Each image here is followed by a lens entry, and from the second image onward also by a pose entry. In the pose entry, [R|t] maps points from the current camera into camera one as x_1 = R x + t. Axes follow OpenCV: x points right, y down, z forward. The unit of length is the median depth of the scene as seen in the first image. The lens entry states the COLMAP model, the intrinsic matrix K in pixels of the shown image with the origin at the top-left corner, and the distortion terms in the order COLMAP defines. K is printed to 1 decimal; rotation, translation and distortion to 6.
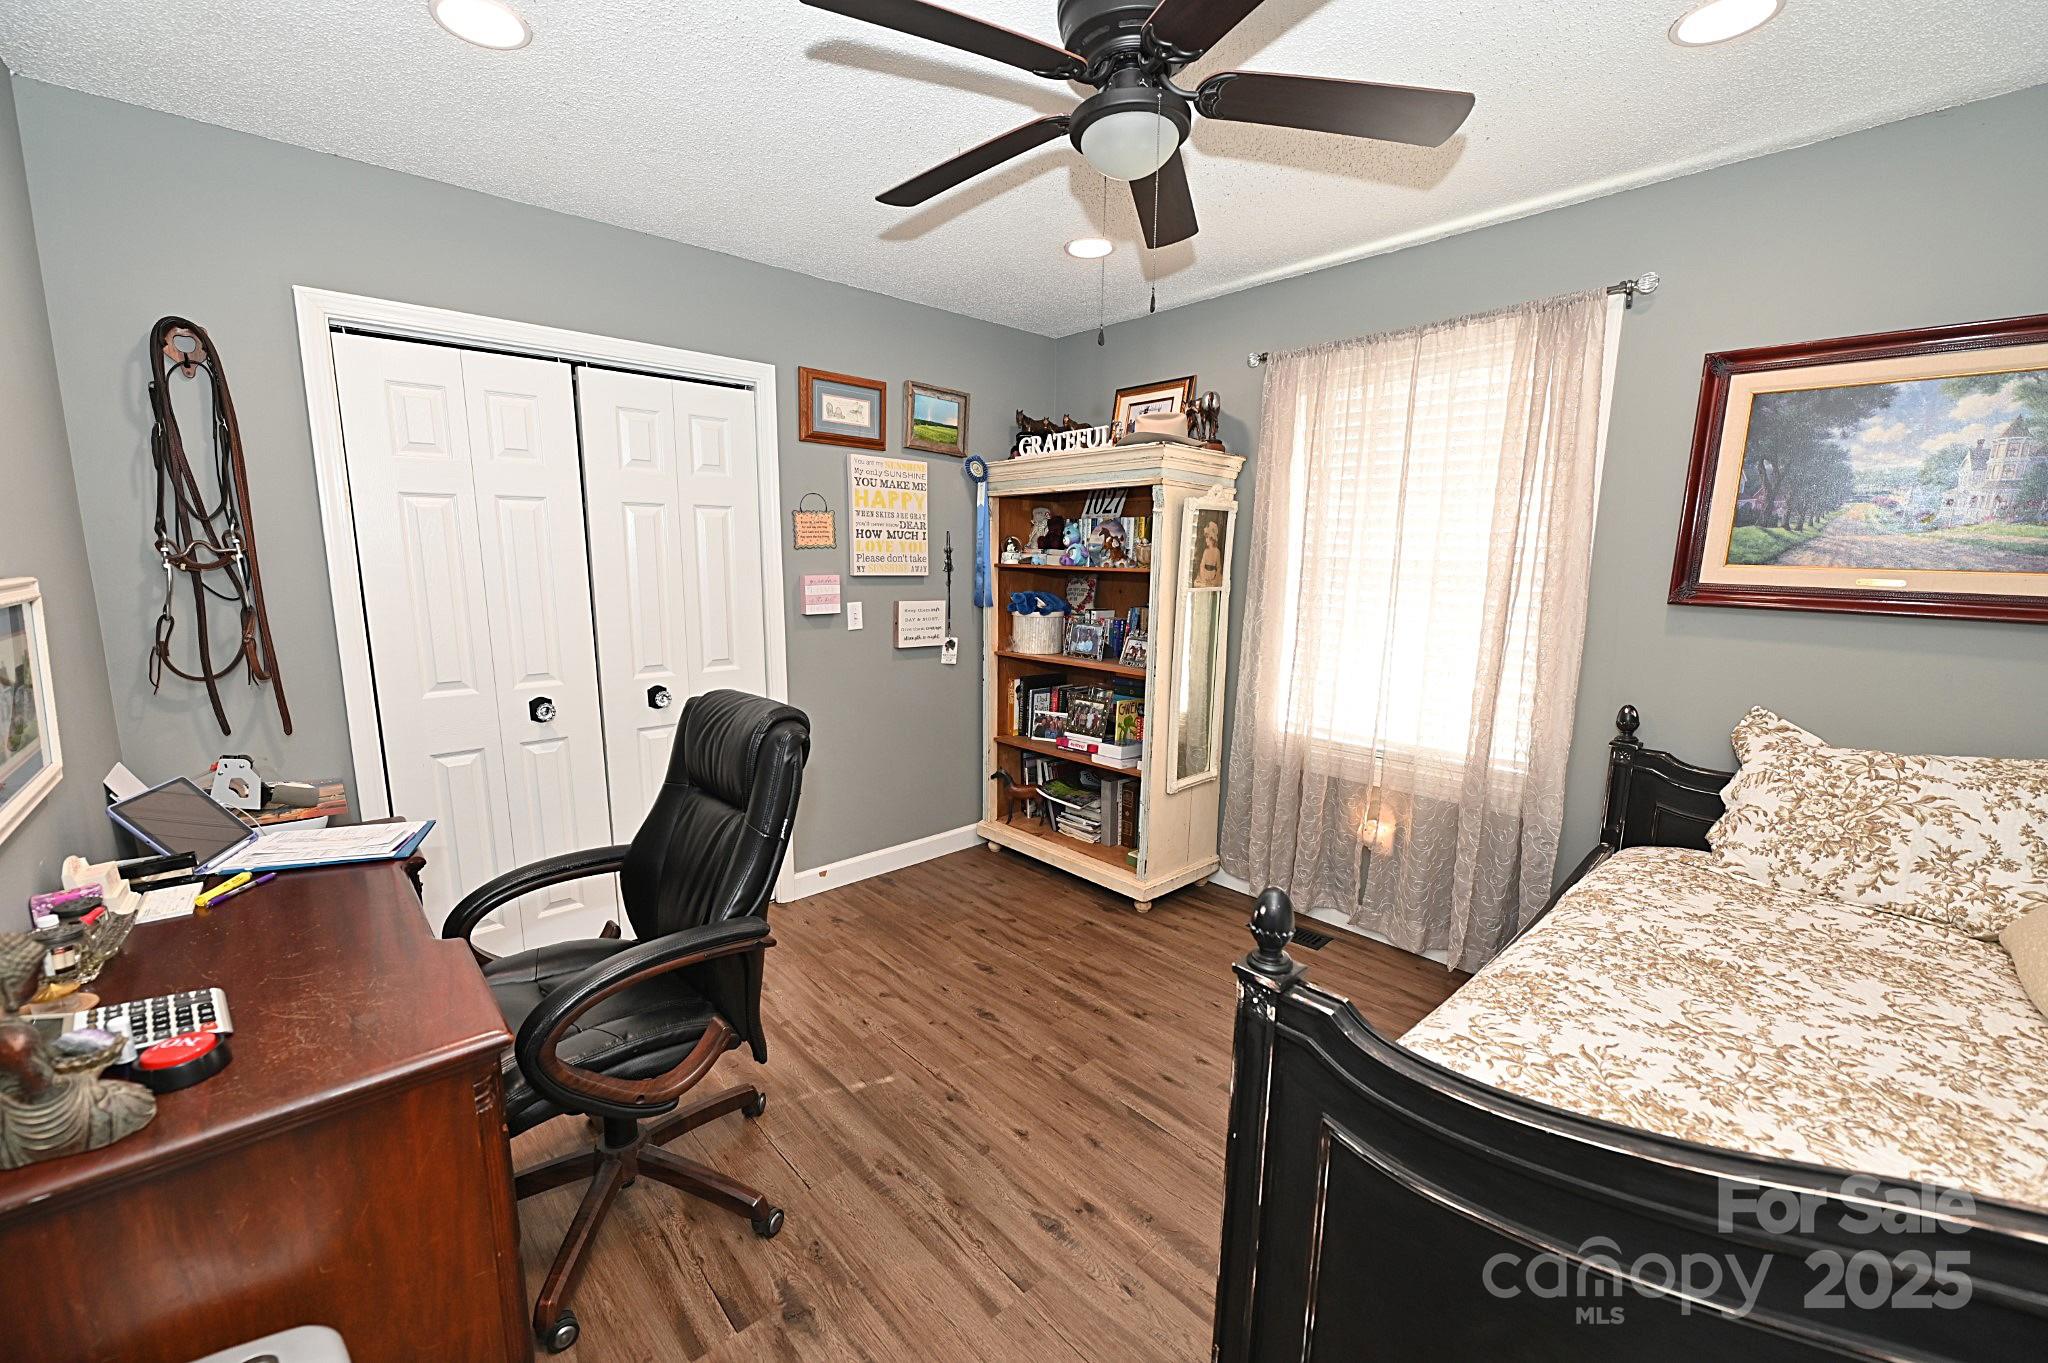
lens RADIAL K [[811.6, 0, 1013.5], [0, 811.6, 687.8], [0, 0, 1]] dist [-0.007785, -0.000874]
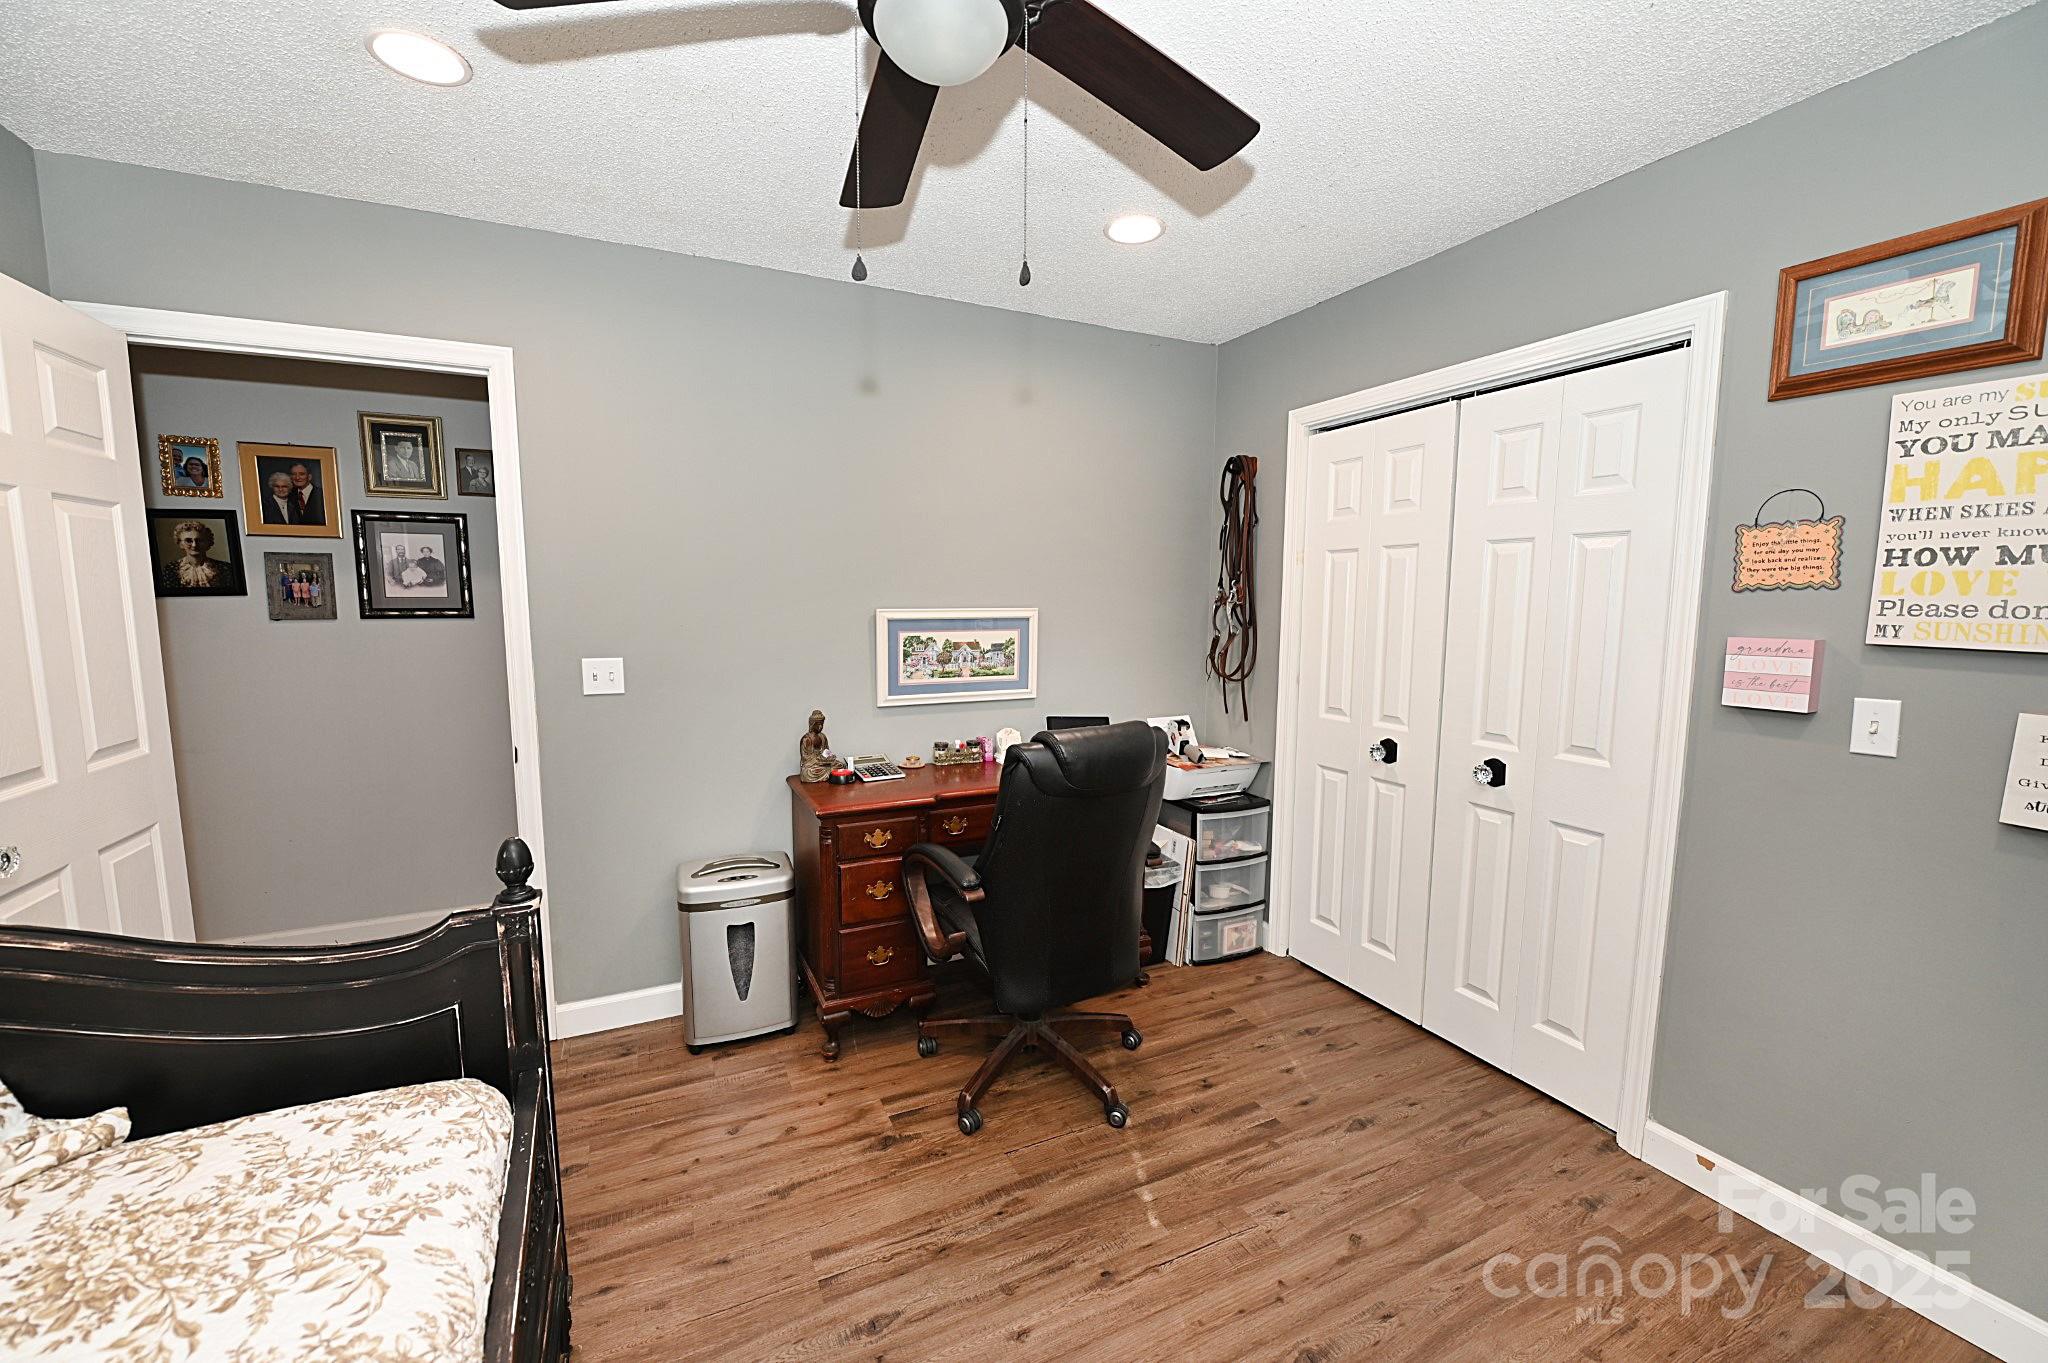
lens RADIAL K [[811.6, 0, 1019.7], [0, 811.6, 689.7], [0, 0, 1]] dist [-0.007785, -0.000874]
pose [[-0.283682, 0.100485, -0.953639, 0.442437], [-0.161782, 0.975223, 0.150885, -0.108995], [0.945173, 0.197085, -0.260397, 0.694688]]
